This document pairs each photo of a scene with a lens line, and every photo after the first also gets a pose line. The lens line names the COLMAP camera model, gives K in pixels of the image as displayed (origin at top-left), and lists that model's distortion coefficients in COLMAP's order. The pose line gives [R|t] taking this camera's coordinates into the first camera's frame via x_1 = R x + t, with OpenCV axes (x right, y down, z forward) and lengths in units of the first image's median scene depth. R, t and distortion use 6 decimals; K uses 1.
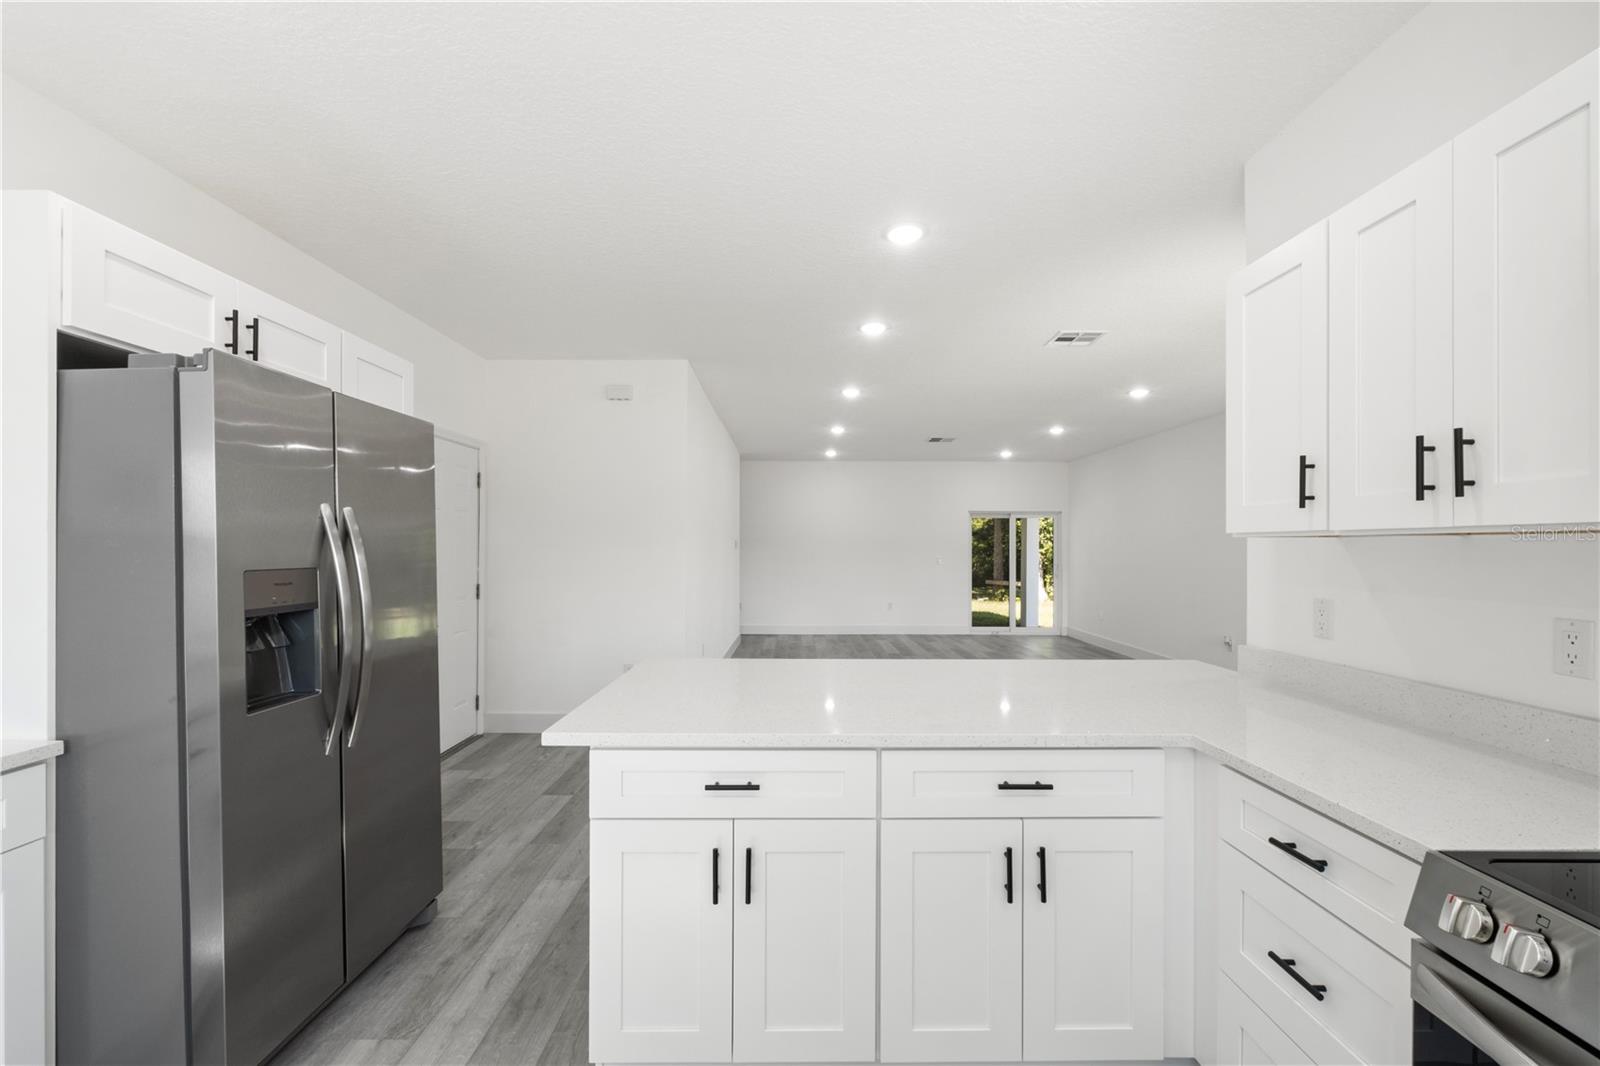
lens RADIAL K [[685.0, 0, 807.4], [0, 685.0, 546.3], [0, 0, 1]] dist [0.001809, 0.000603]
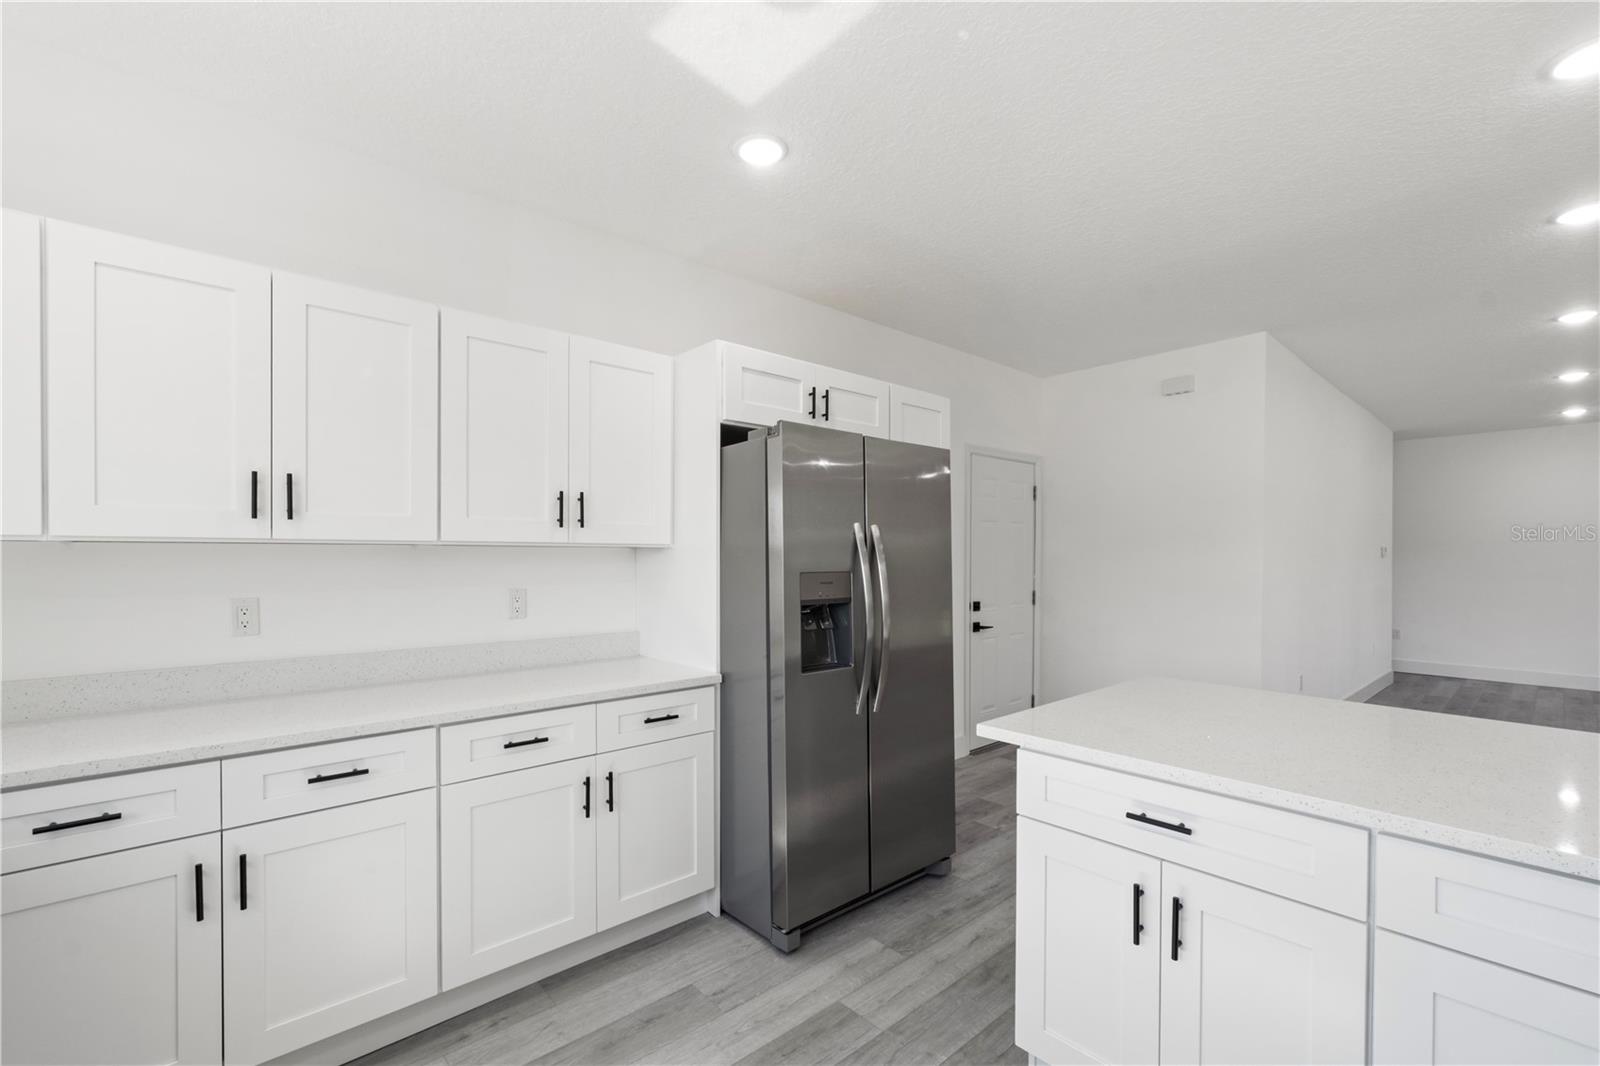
lens RADIAL K [[696.9, 0, 805.4], [0, 696.9, 560.8], [0, 0, 1]] dist [0.001031, 0.000117]
pose [[0.660444, 0.004429, -0.750862, 0.226095], [0.001281, 0.999975, 0.007026, 0.001046], [0.750874, -0.005602, 0.660422, 0.043757]]
